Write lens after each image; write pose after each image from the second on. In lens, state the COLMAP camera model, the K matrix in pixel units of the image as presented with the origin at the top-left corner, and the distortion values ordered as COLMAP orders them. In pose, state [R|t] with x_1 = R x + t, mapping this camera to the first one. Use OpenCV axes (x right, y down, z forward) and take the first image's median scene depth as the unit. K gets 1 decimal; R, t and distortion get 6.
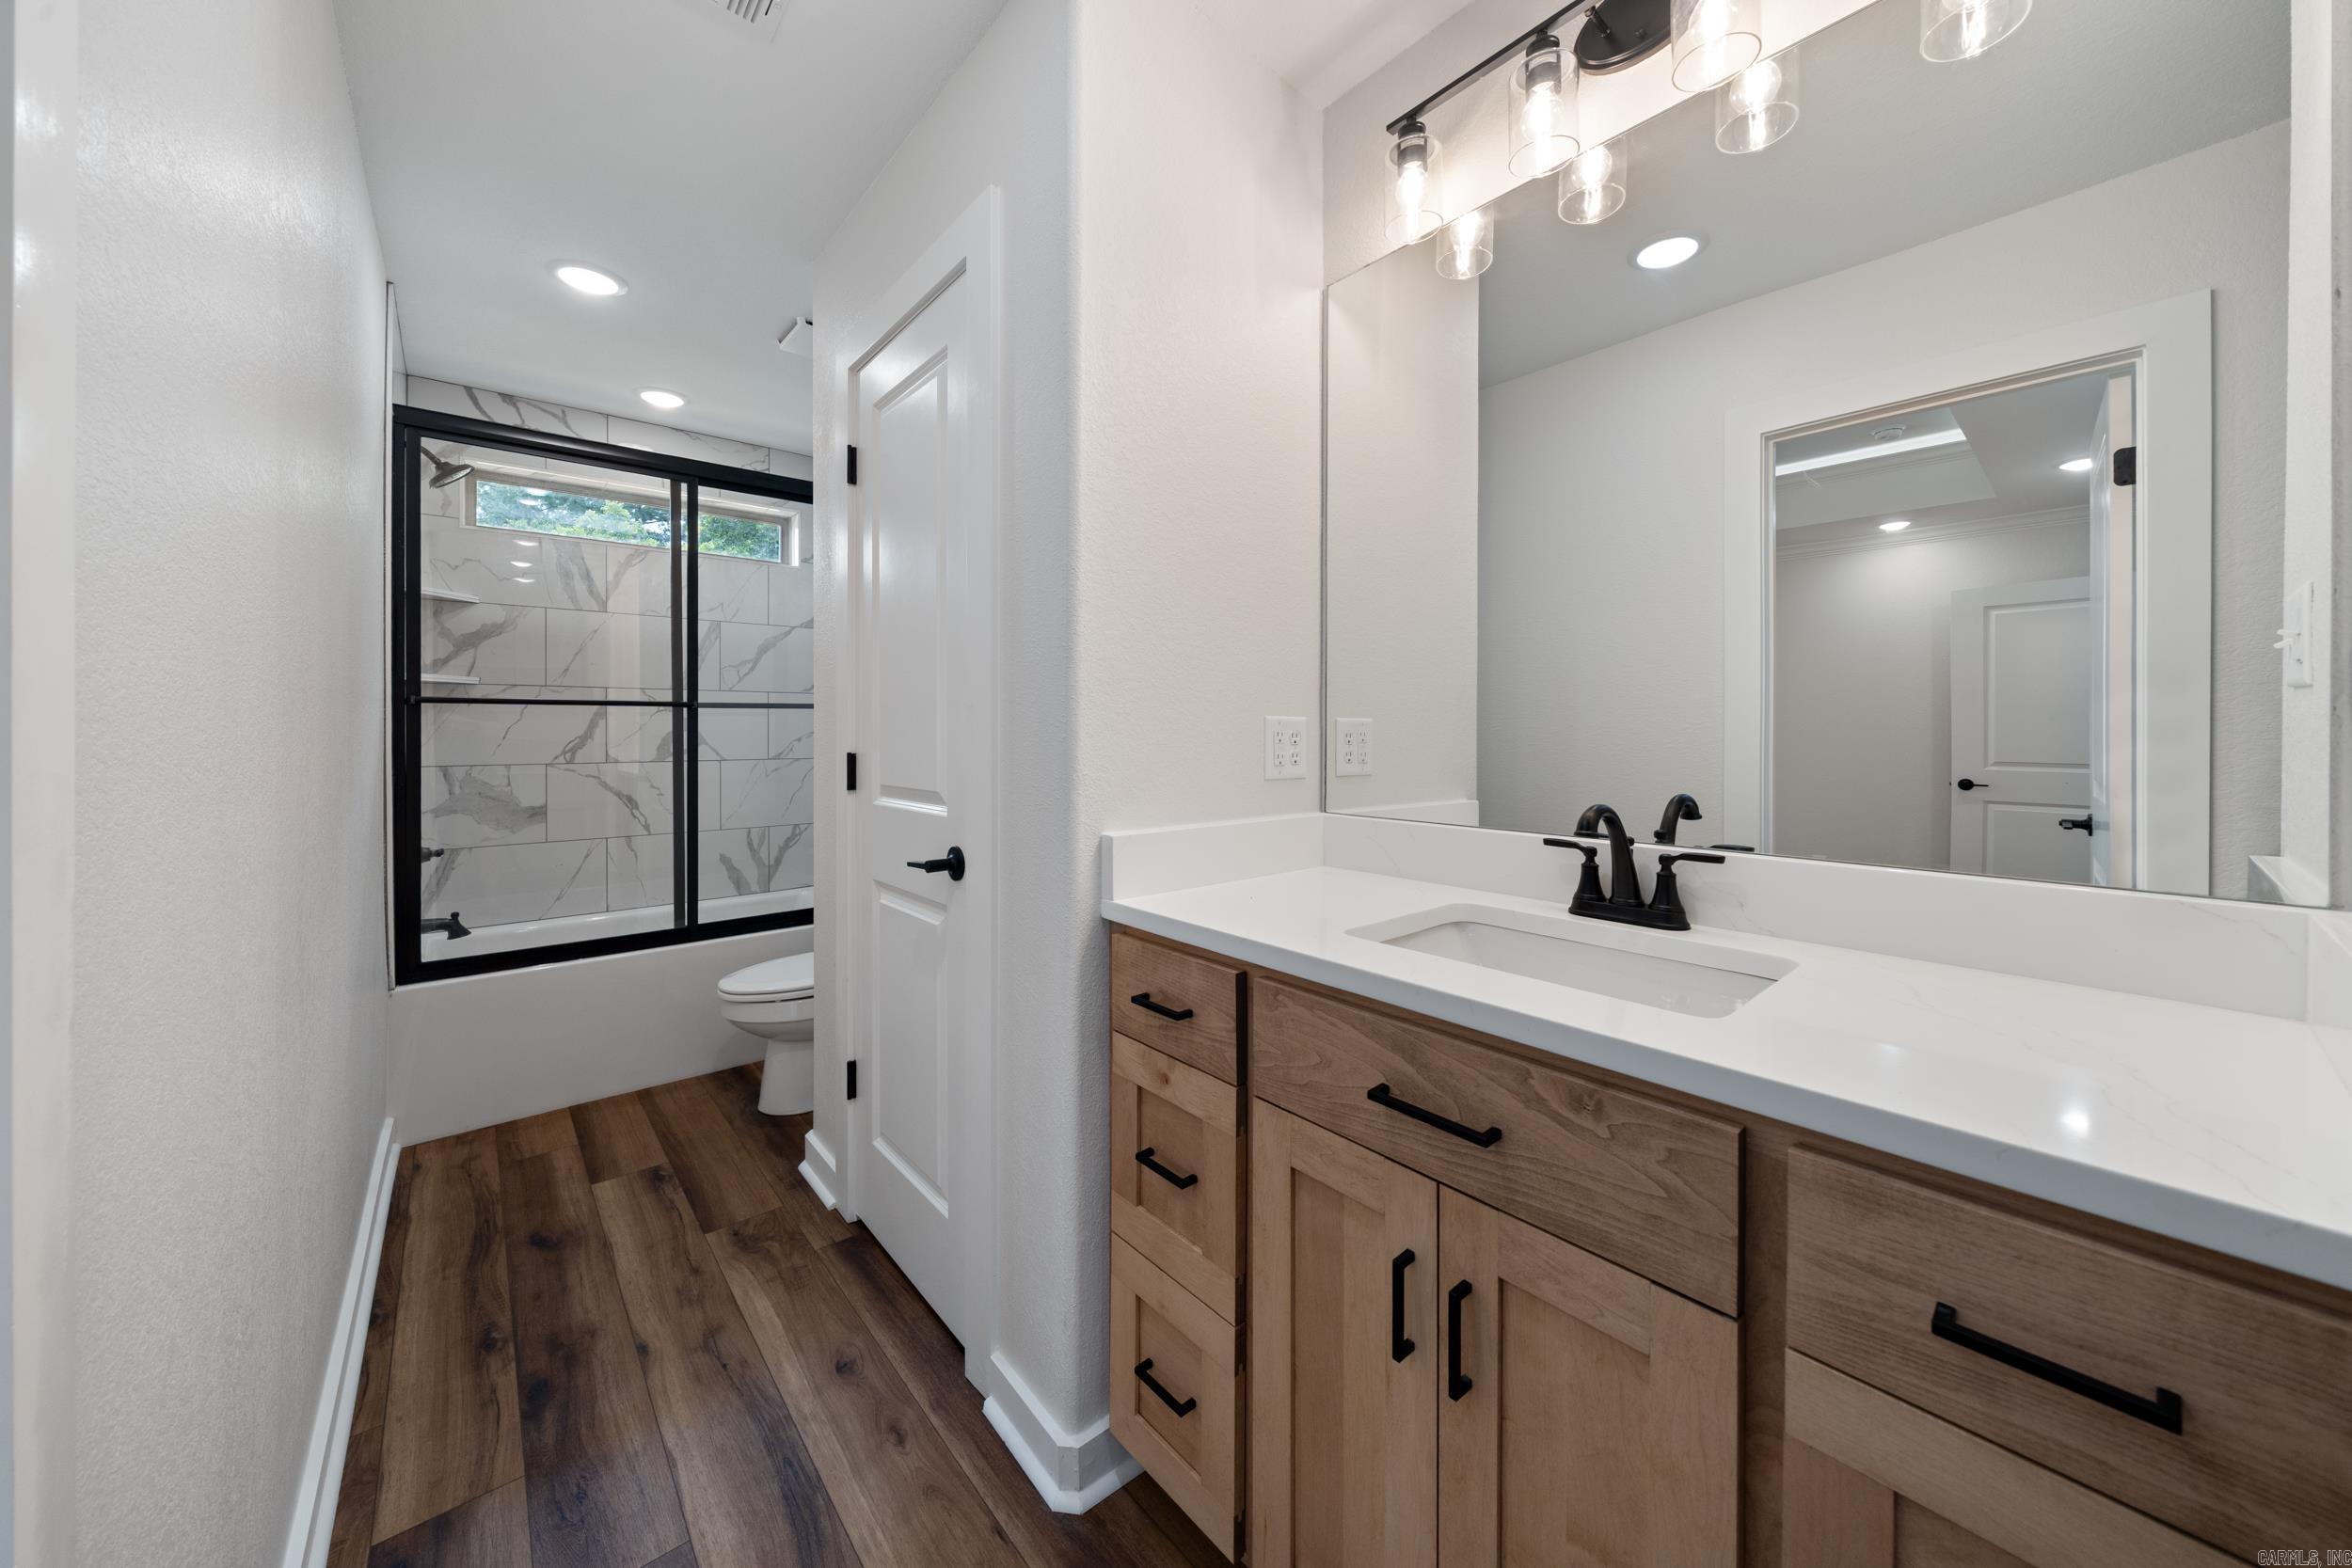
lens RADIAL K [[817.9, 0, 1175.1], [0, 817.9, 734.9], [0, 0, 1]] dist [-0.000685, -0.000088]
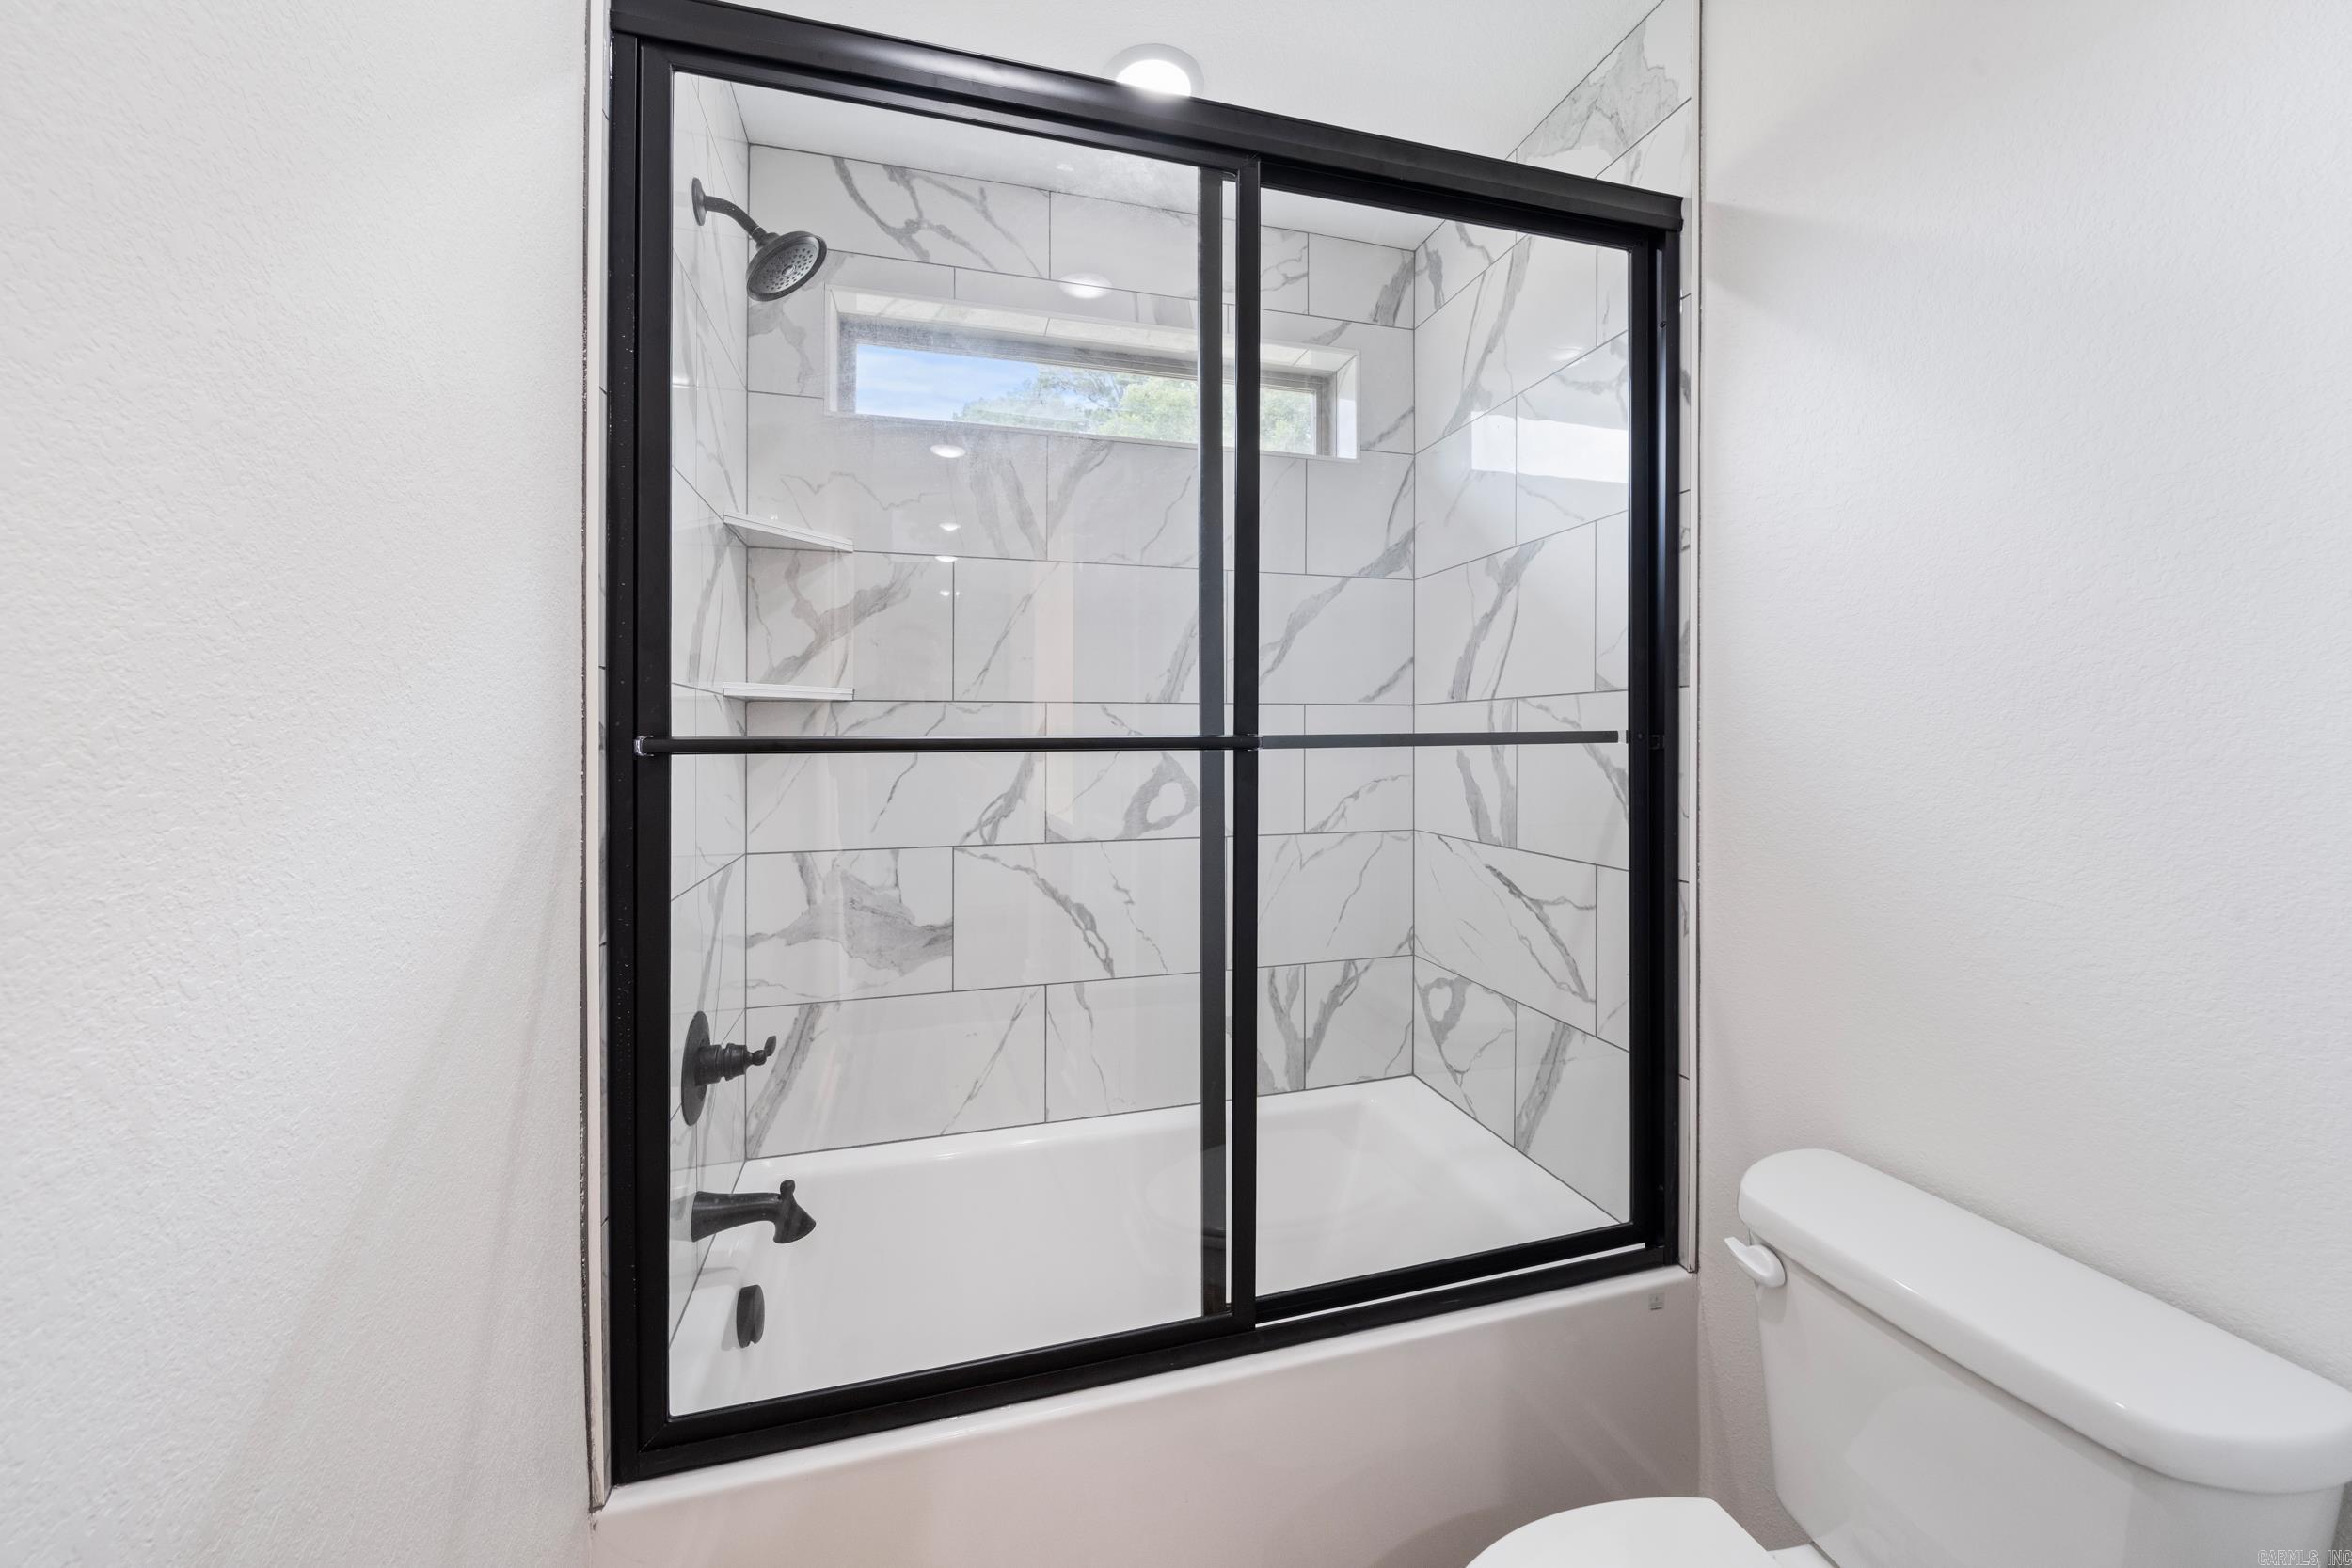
lens RADIAL K [[869.3, 0, 1171.1], [0, 869.3, 729.2], [0, 0, 1]] dist [-0.002364, -0.000113]
pose [[0.905475, -0.005332, -0.424367, -0.414614], [-0.000692, 0.999901, -0.014039, -0.035248], [0.424400, 0.013005, 0.905381, 0.567310]]
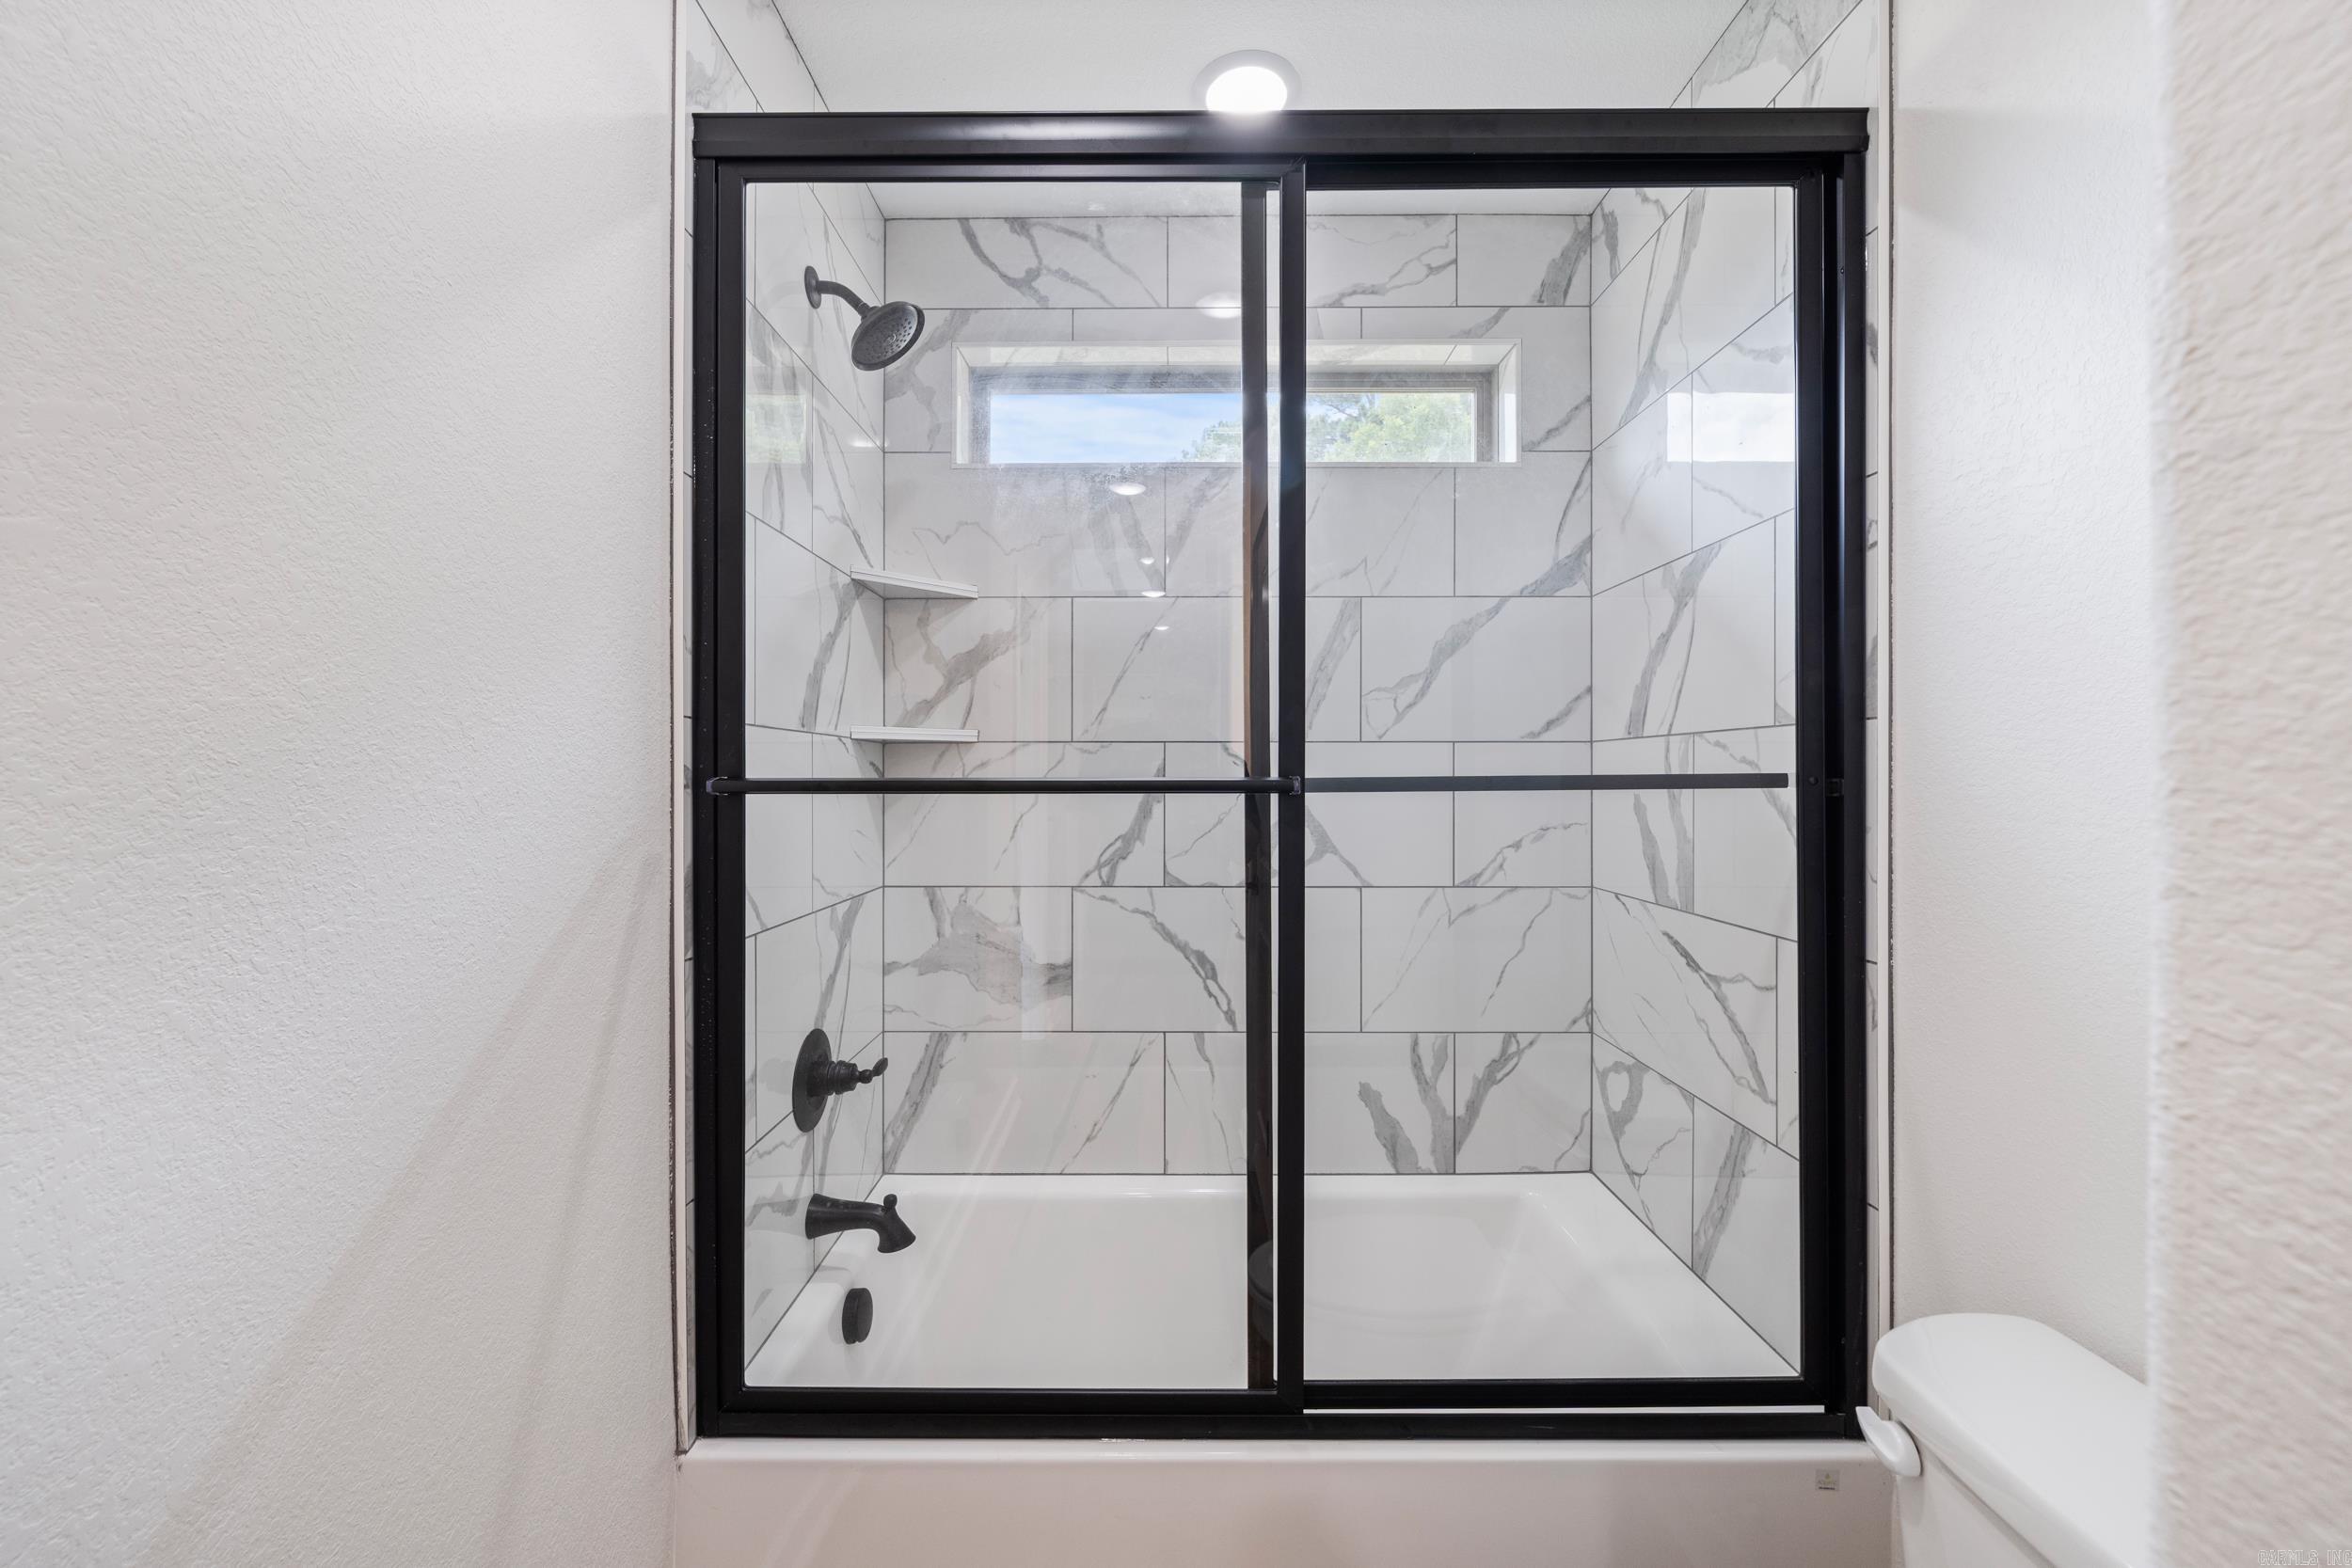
lens RADIAL K [[931.2, 0, 1166.1], [0, 931.2, 766.6], [0, 0, 1]] dist [-0.001191, -0.000665]
pose [[0.753672, -0.005350, -0.657228, -0.333369], [-0.005132, 0.999888, -0.014024, -0.036956], [0.657230, 0.013942, 0.753561, 0.603844]]
